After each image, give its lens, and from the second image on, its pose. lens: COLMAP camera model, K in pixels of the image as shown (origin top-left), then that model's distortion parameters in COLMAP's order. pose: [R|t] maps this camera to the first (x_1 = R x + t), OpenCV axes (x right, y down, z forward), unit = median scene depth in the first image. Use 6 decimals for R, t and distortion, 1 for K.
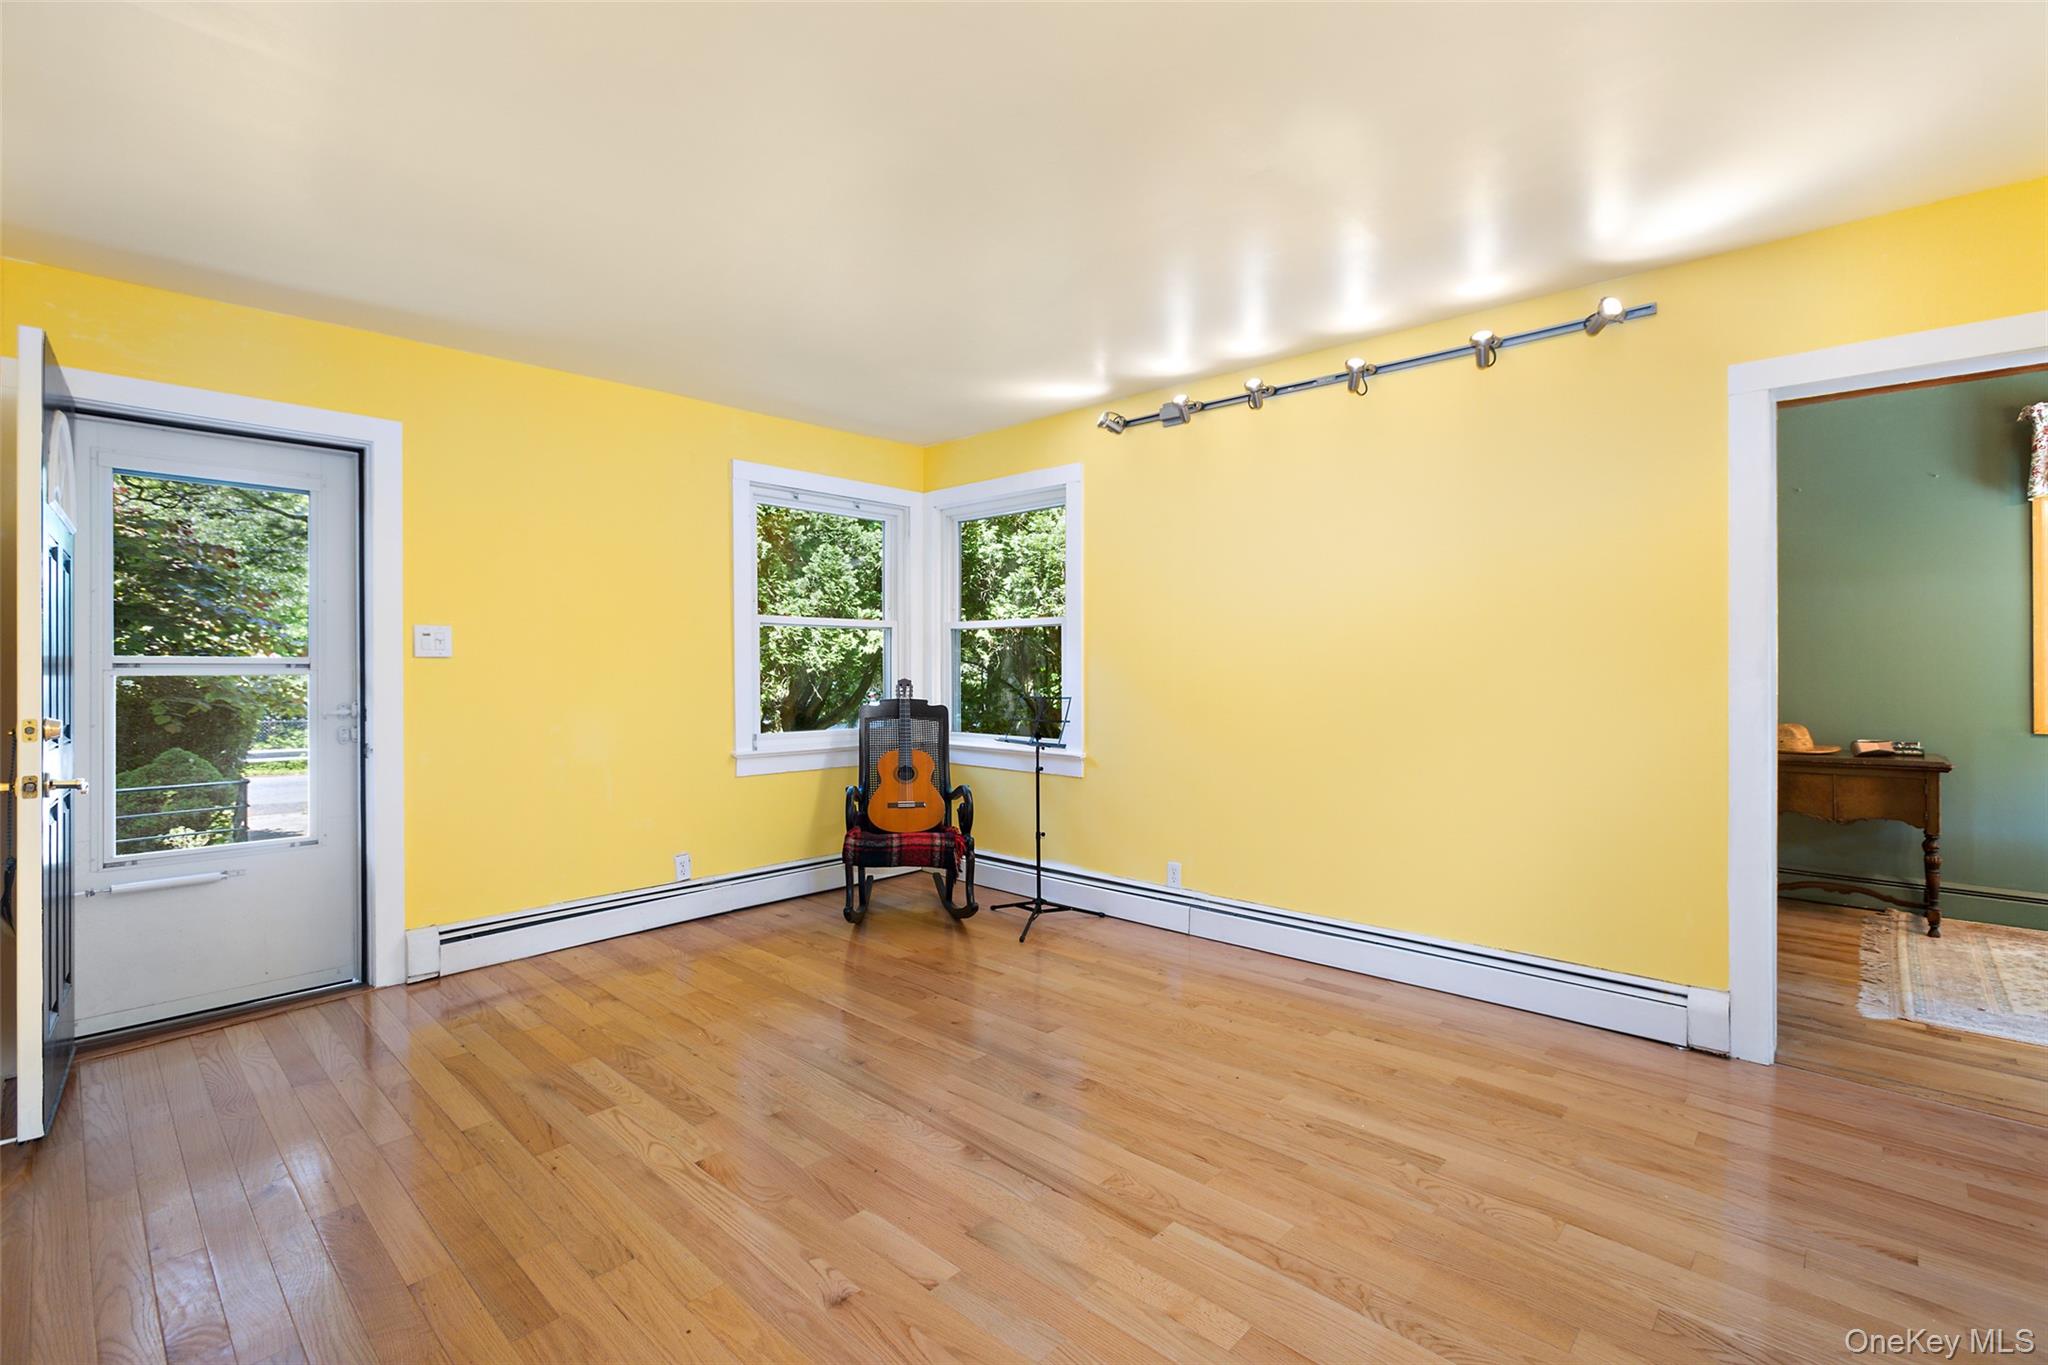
lens RADIAL K [[911.5, 0, 1024.0], [0, 911.5, 682.5], [0, 0, 1]] dist [-0.014007, 0.001199]
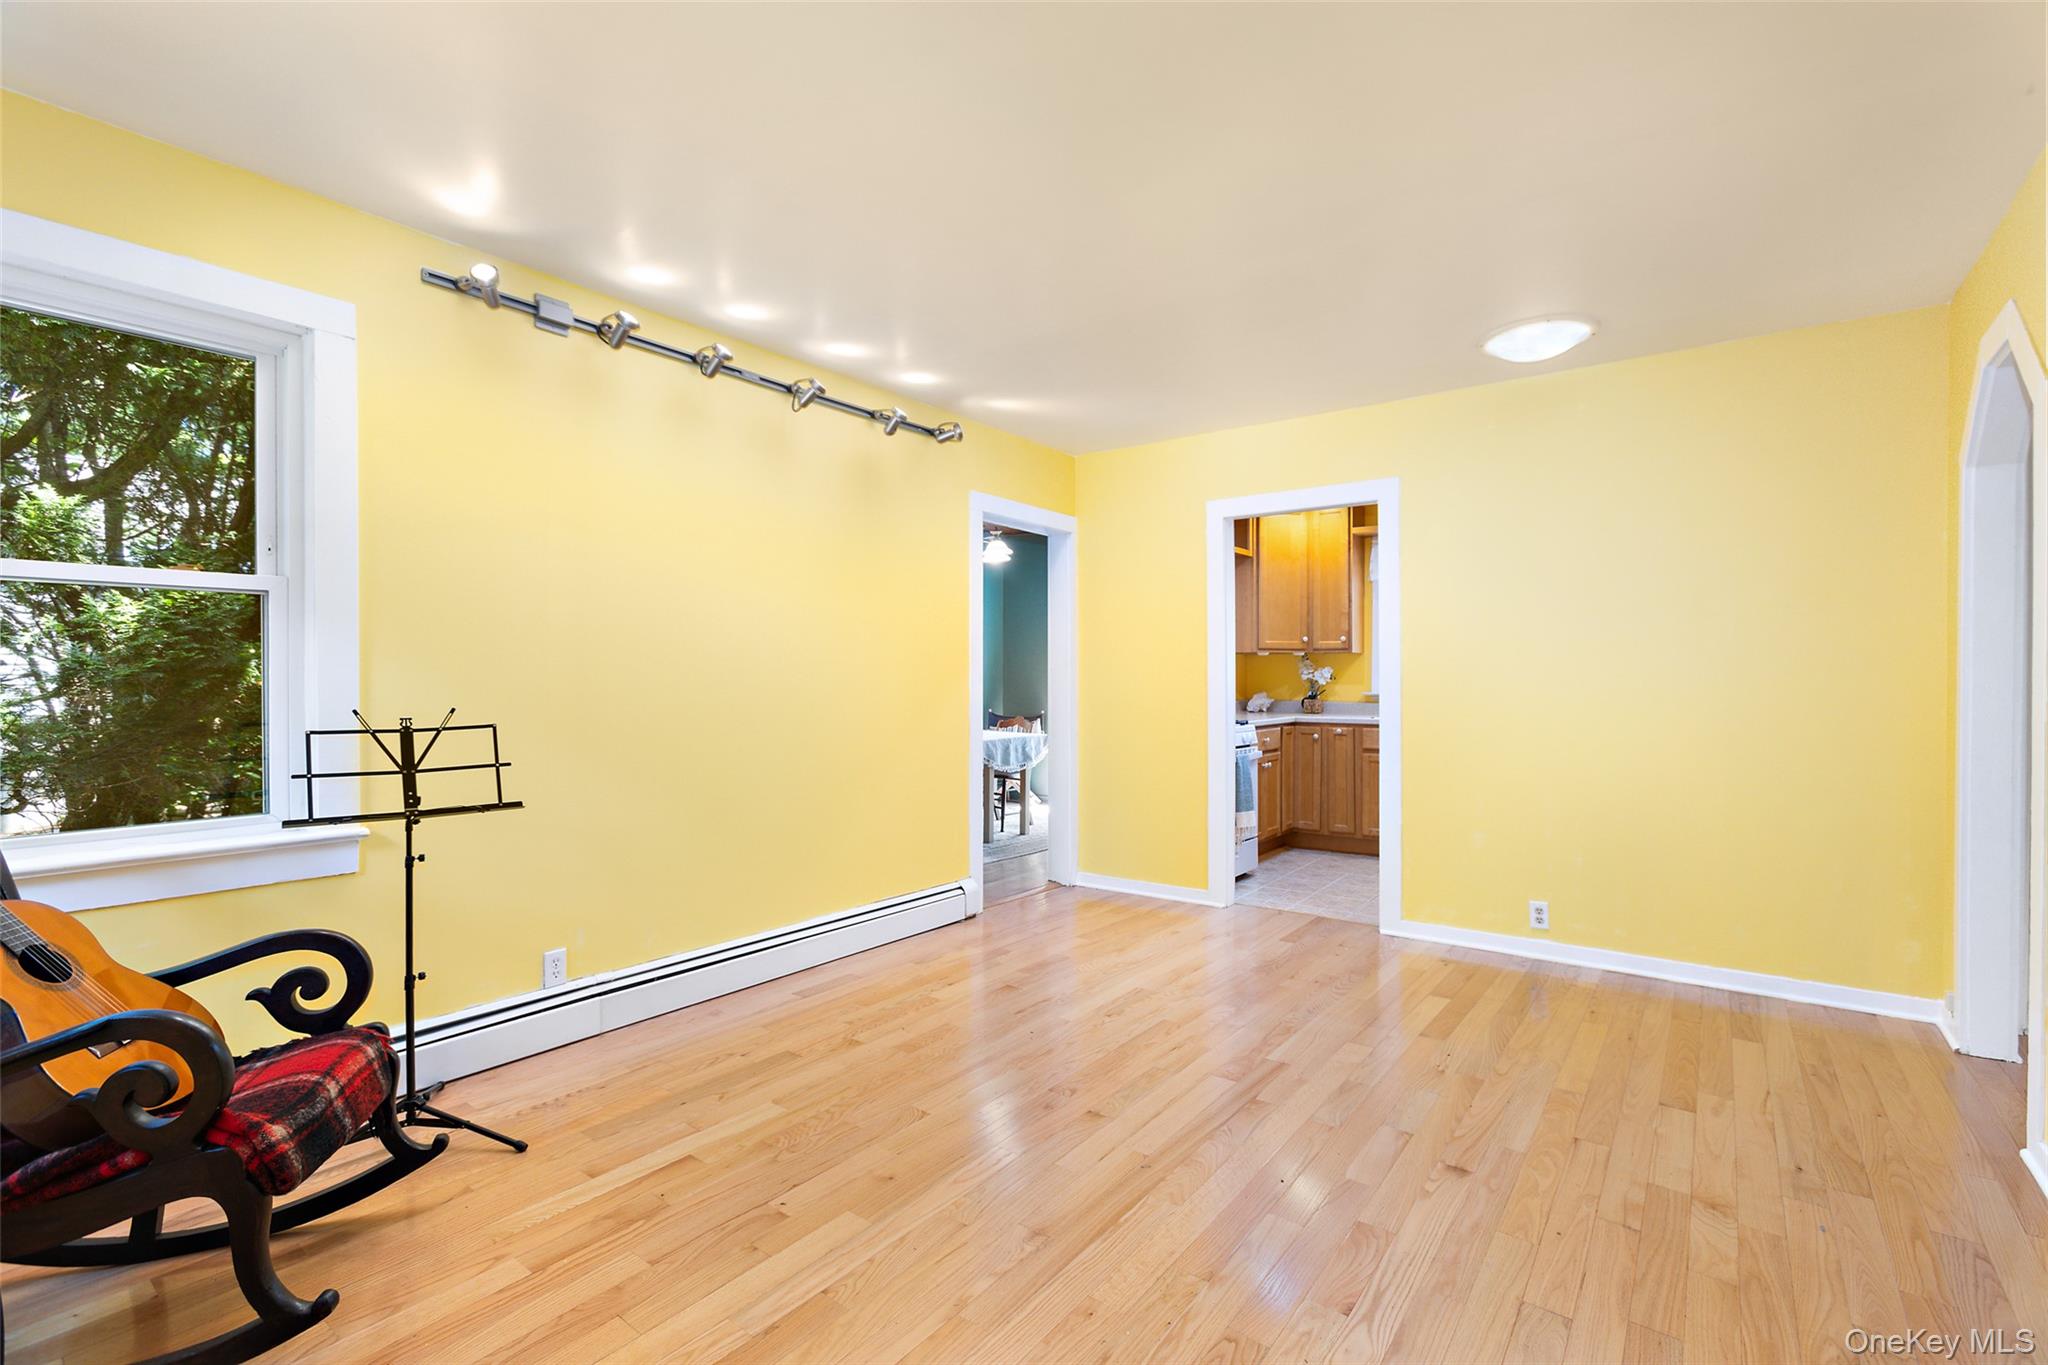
lens RADIAL K [[911.5, 0, 1024.0], [0, 911.5, 682.5], [0, 0, 1]] dist [-0.014007, 0.001199]
pose [[-0.100940, -0.001080, 0.994892, -0.849861], [0.011608, 0.999930, 0.002263, -0.012907], [-0.994825, 0.011777, -0.100920, 1.037165]]
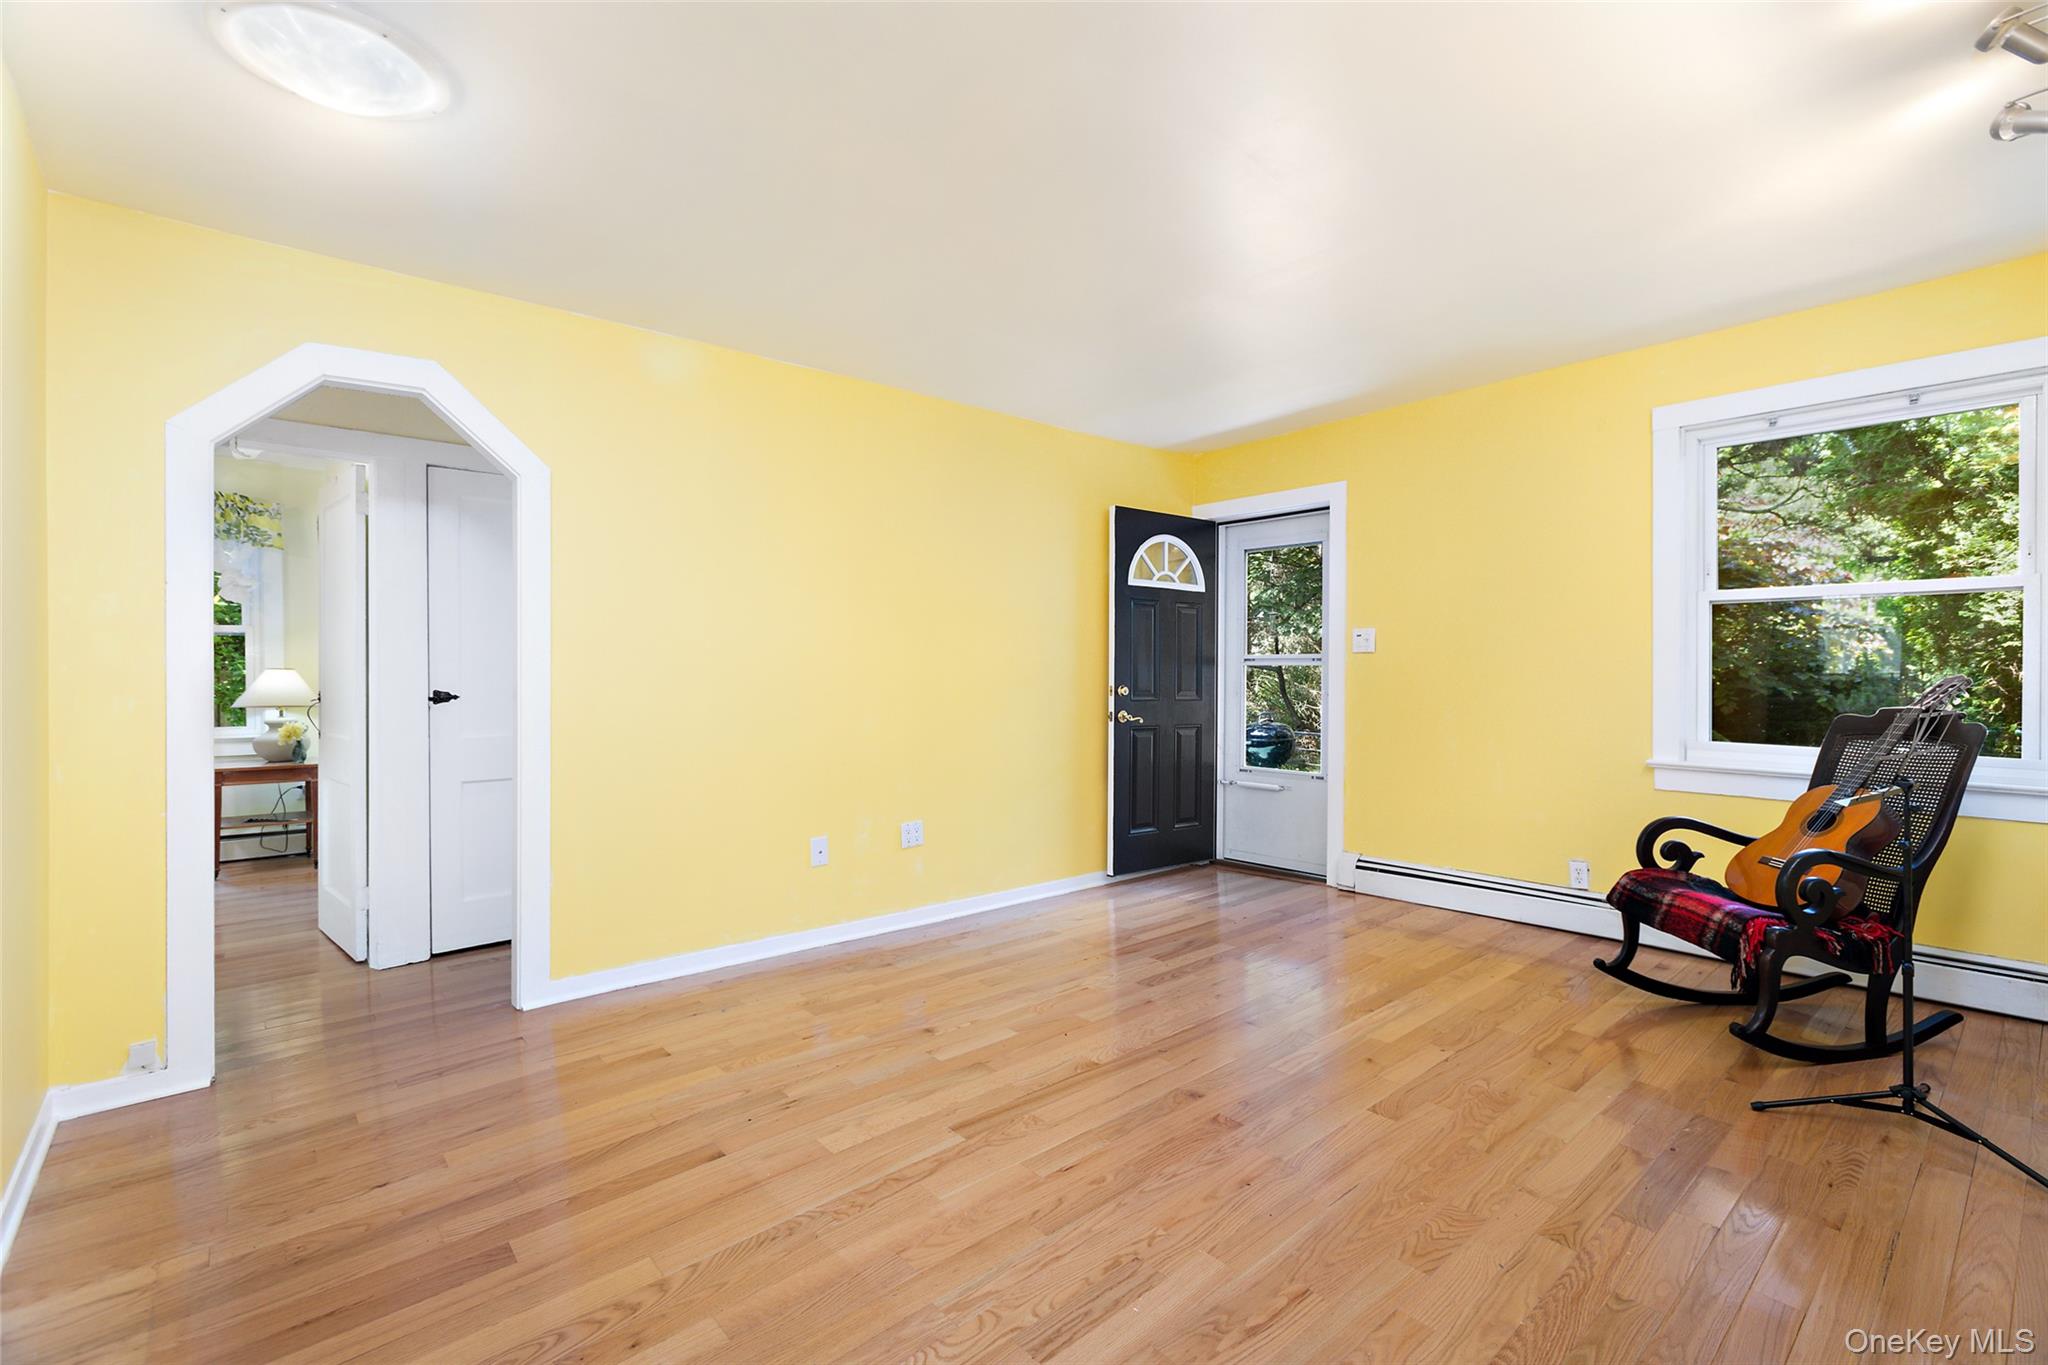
lens RADIAL K [[904.6, 0, 1039.3], [0, 904.6, 676.9], [0, 0, 1]] dist [-0.001269, 0.000285]
pose [[-0.088417, 0.018078, -0.995919, 0.888746], [-0.006140, 0.999806, 0.018694, -0.017271], [0.996065, 0.007768, -0.088289, 0.809158]]
